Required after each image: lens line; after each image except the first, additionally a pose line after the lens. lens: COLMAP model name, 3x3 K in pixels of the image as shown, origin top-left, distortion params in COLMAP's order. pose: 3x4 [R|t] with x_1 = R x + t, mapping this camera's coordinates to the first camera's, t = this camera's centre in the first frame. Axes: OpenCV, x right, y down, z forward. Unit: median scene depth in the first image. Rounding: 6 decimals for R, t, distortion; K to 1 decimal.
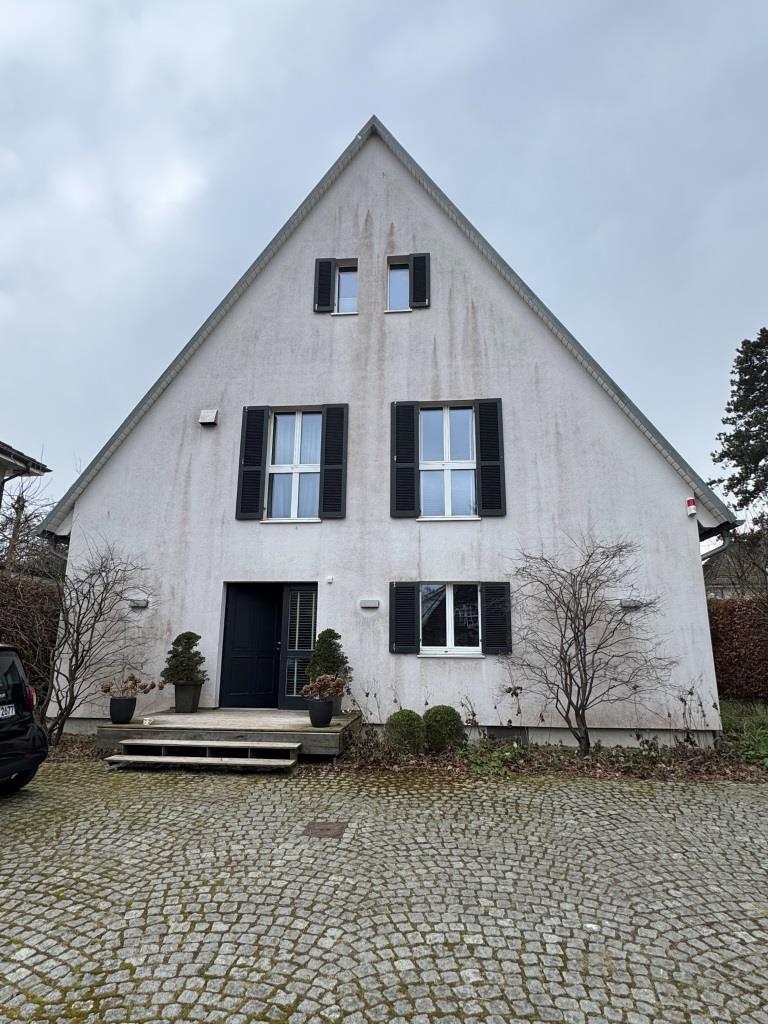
lens RADIAL K [[572.2, 0, 384.0], [0, 572.2, 512.0], [0, 0, 1]] dist [0.003690, 0.001439]
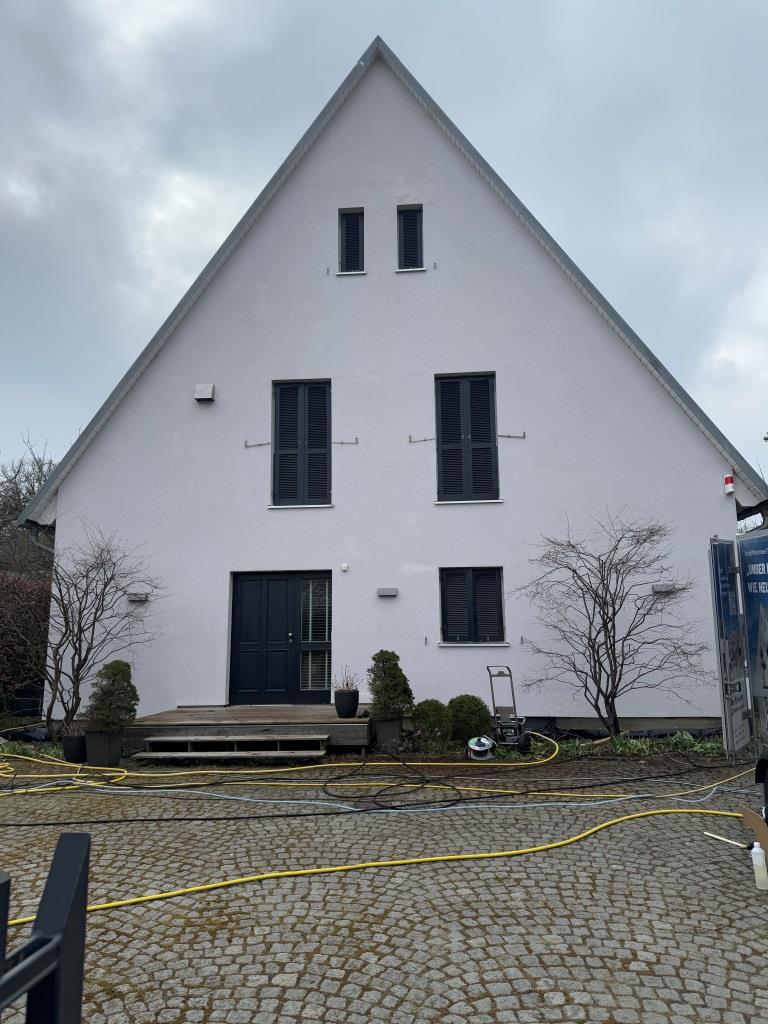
lens RADIAL K [[696.2, 0, 384.0], [0, 696.2, 512.0], [0, 0, 1]] dist [0.080280, -0.066424]
pose [[0.999760, -0.016775, 0.014062, -0.123399], [0.016008, 0.998465, 0.053031, -0.094081], [-0.014930, -0.052793, 0.998494, -0.404940]]
